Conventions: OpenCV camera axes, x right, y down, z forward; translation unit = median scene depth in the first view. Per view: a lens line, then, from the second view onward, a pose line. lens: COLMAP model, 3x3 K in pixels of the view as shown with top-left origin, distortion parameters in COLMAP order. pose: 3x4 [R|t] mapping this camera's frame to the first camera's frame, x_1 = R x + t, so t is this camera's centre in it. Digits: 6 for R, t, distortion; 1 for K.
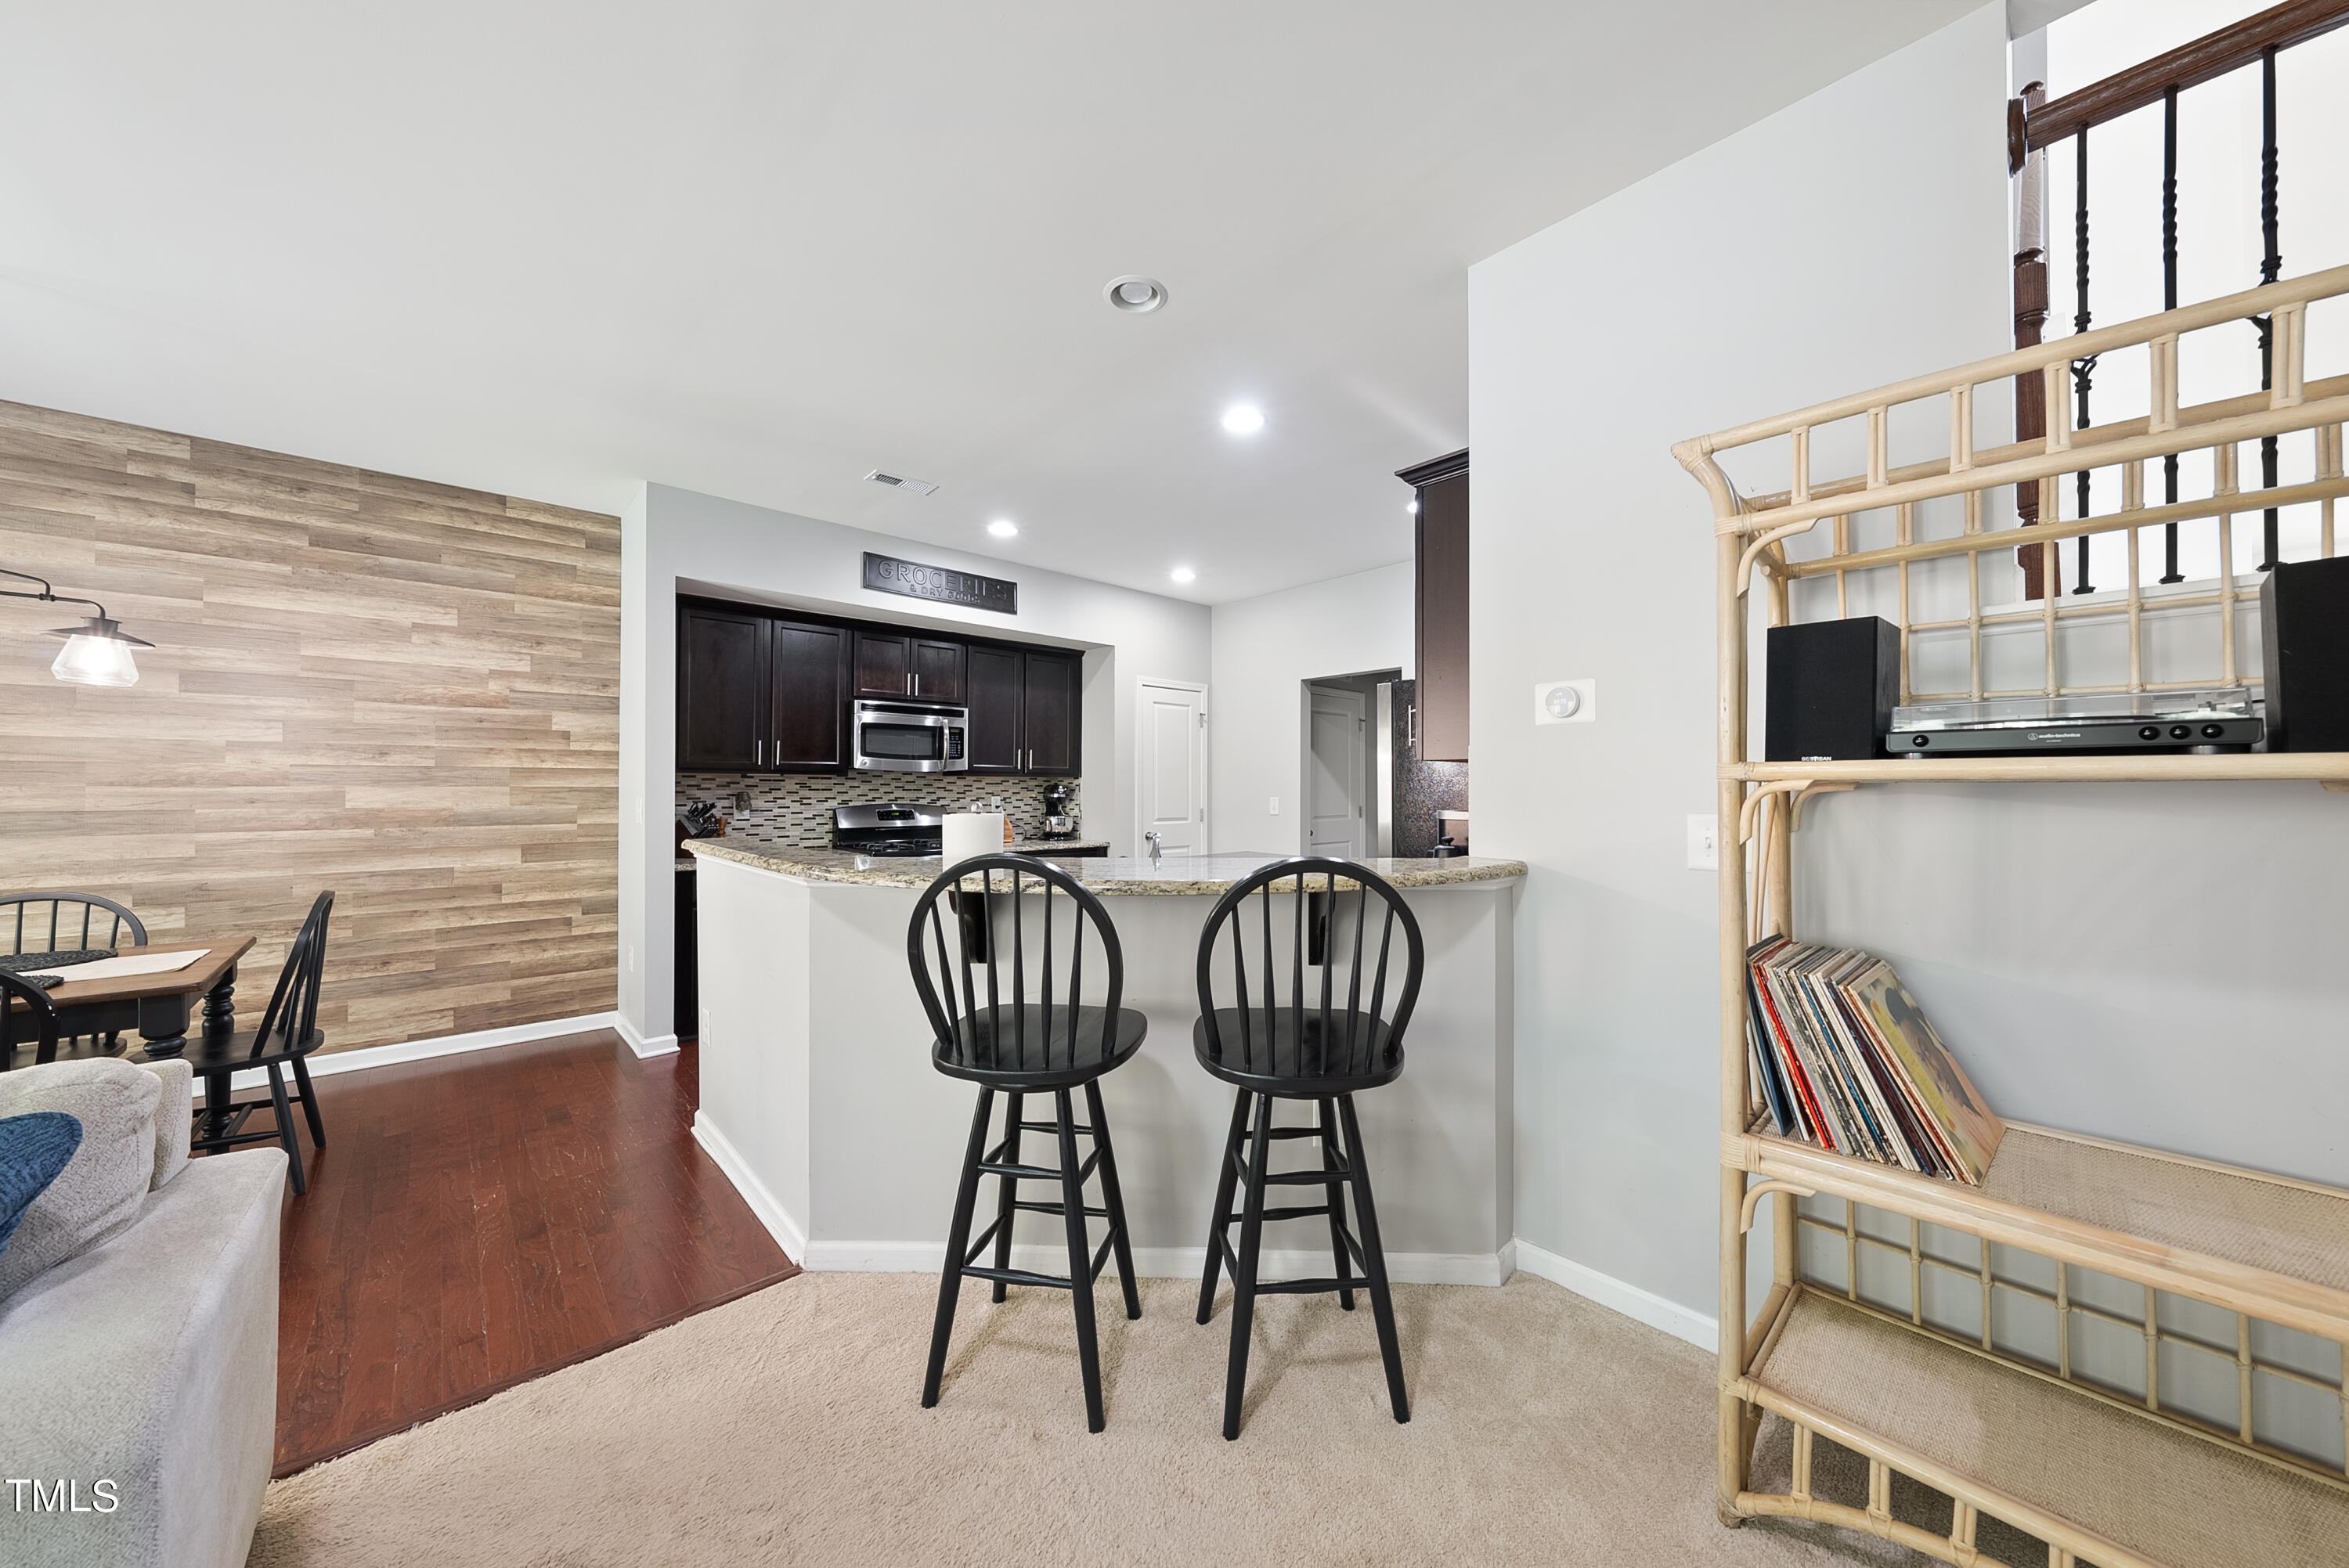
lens RADIAL K [[799.5, 0, 1183.0], [0, 799.5, 783.4], [0, 0, 1]] dist [-0.001022, -0.000046]
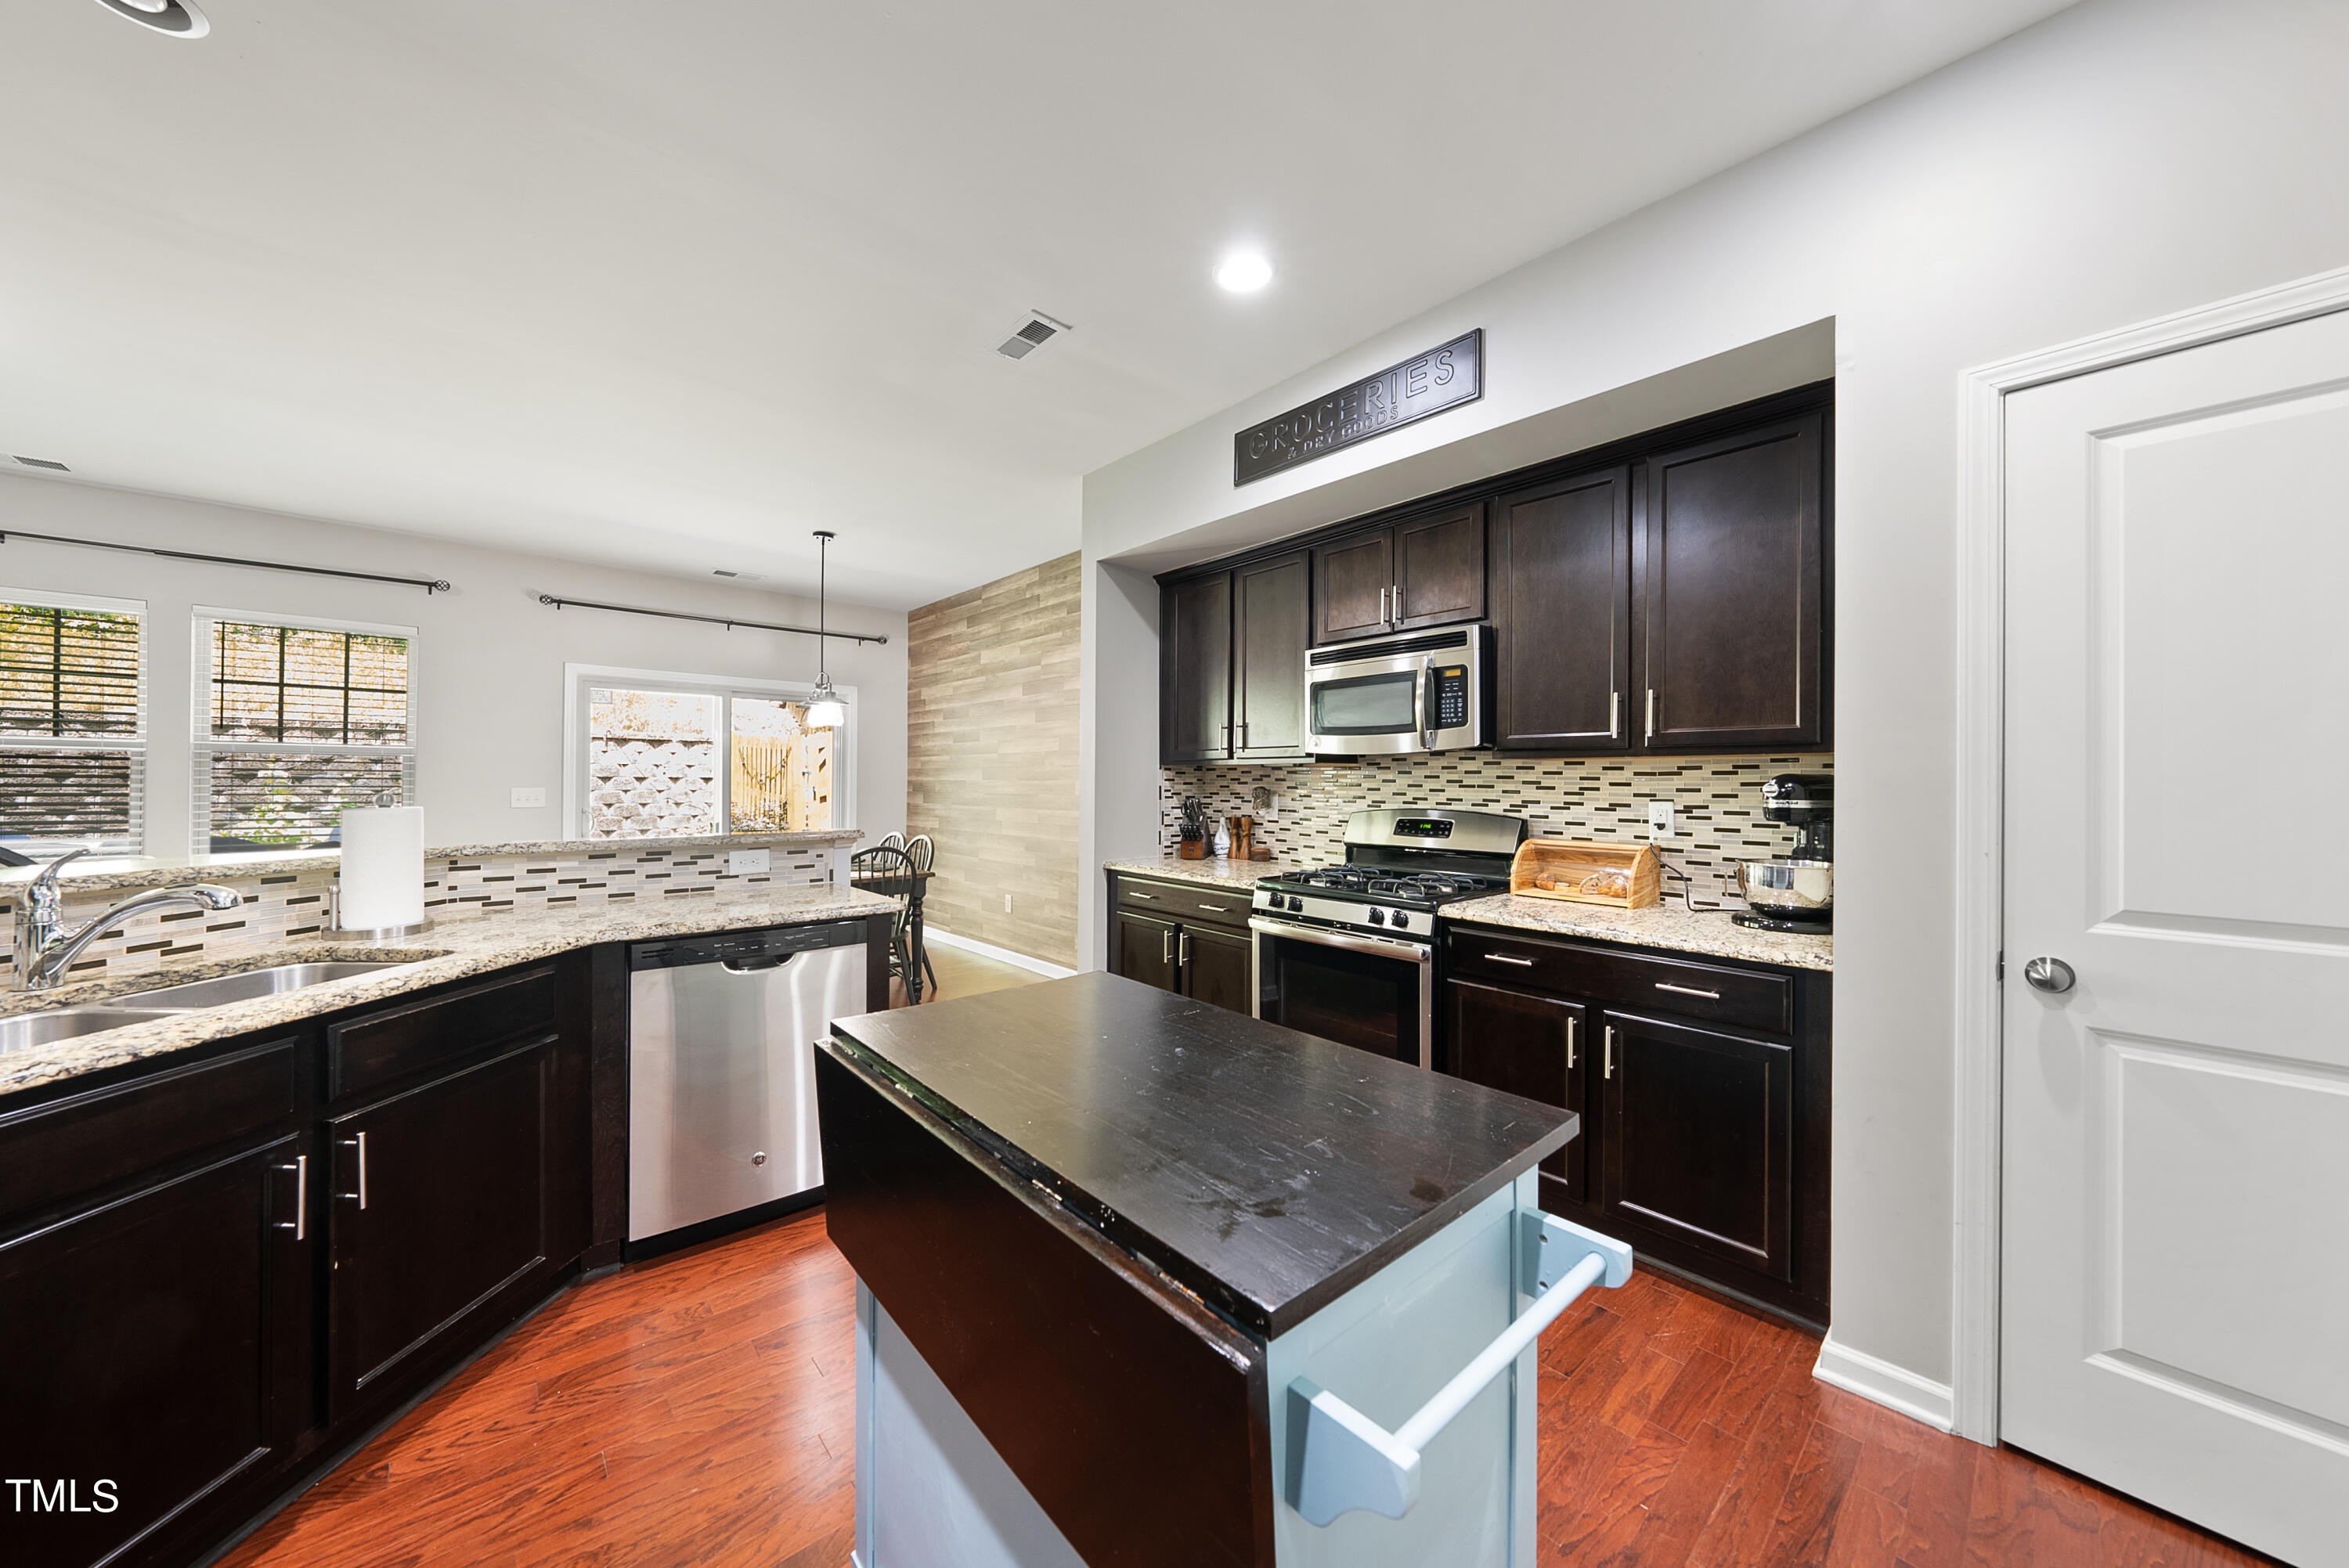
lens RADIAL K [[806.7, 0, 1179.5], [0, 806.7, 776.4], [0, 0, 1]] dist [-0.001846, -0.000284]
pose [[-0.020926, -0.009694, -0.999734, 0.380393], [-0.002090, 0.999951, -0.009652, 0.011244], [0.999779, 0.001887, -0.020945, 1.277755]]
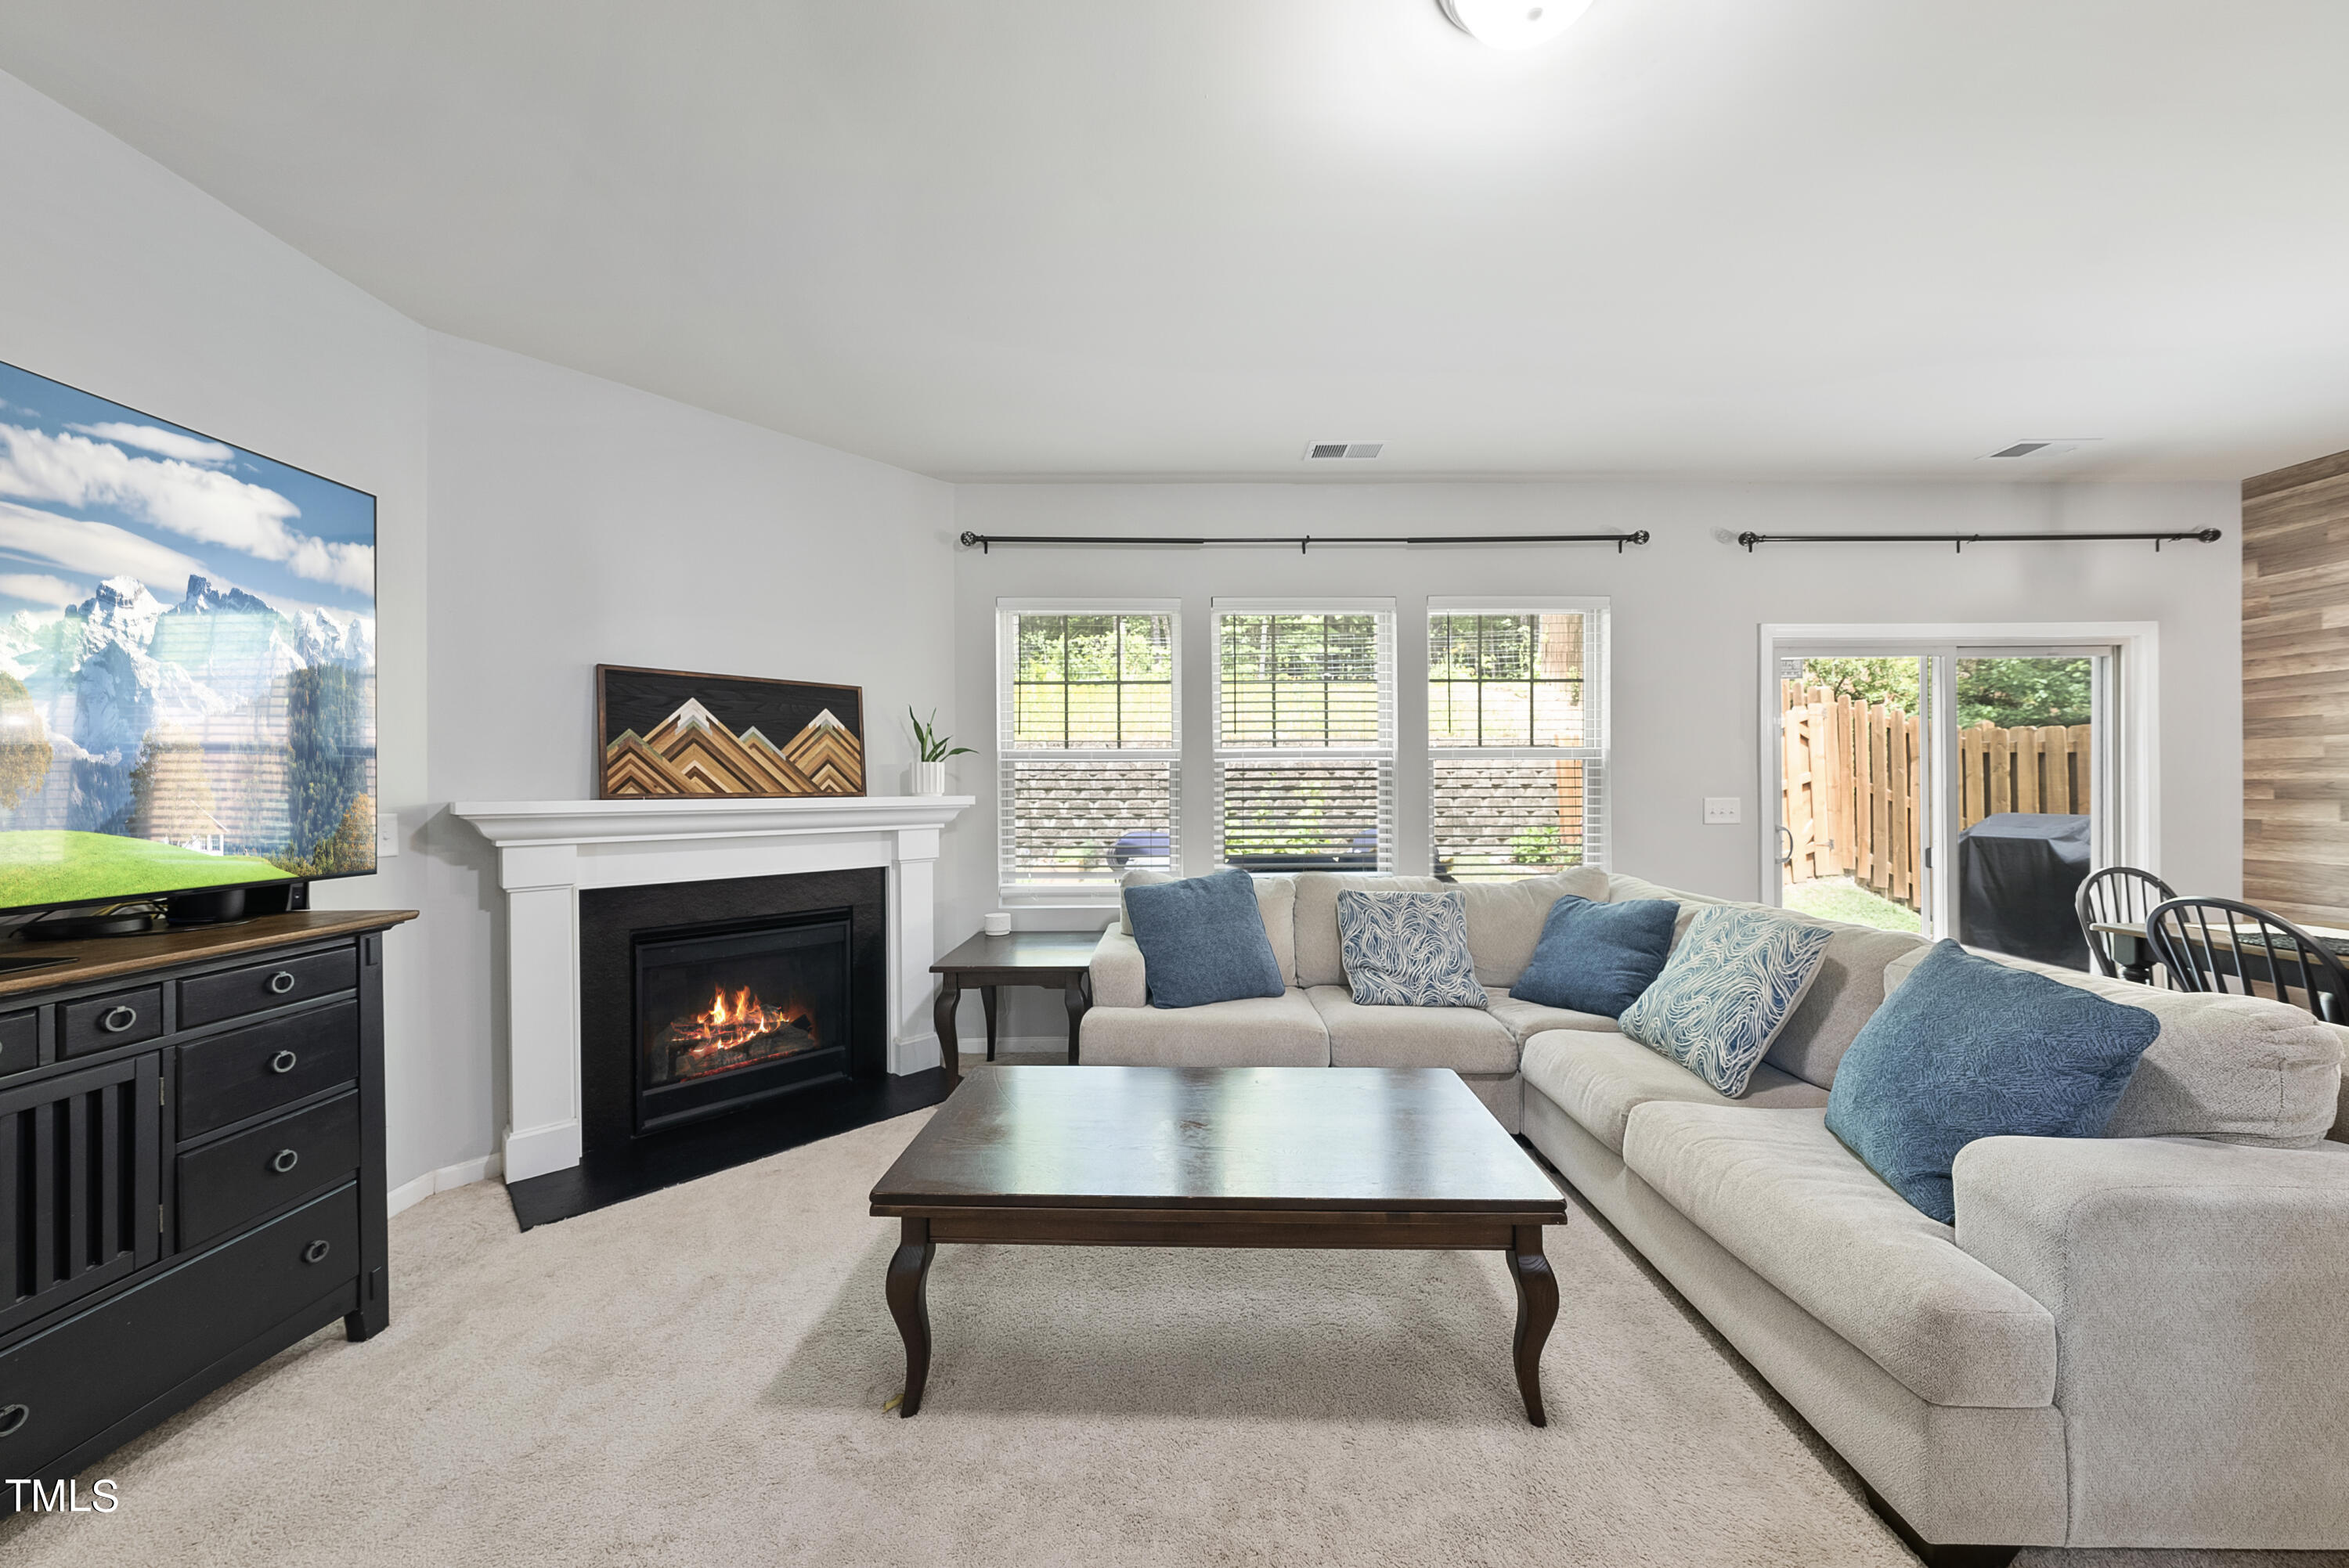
lens RADIAL K [[786.0, 0, 1174.5], [0, 786.0, 784.0], [0, 0, 1]] dist [-0.000650, -0.000069]
pose [[-0.682167, -0.000056, -0.731196, 0.202608], [0.009488, 0.999915, -0.008928, 0.004246], [0.731135, -0.013028, -0.682109, 0.183455]]
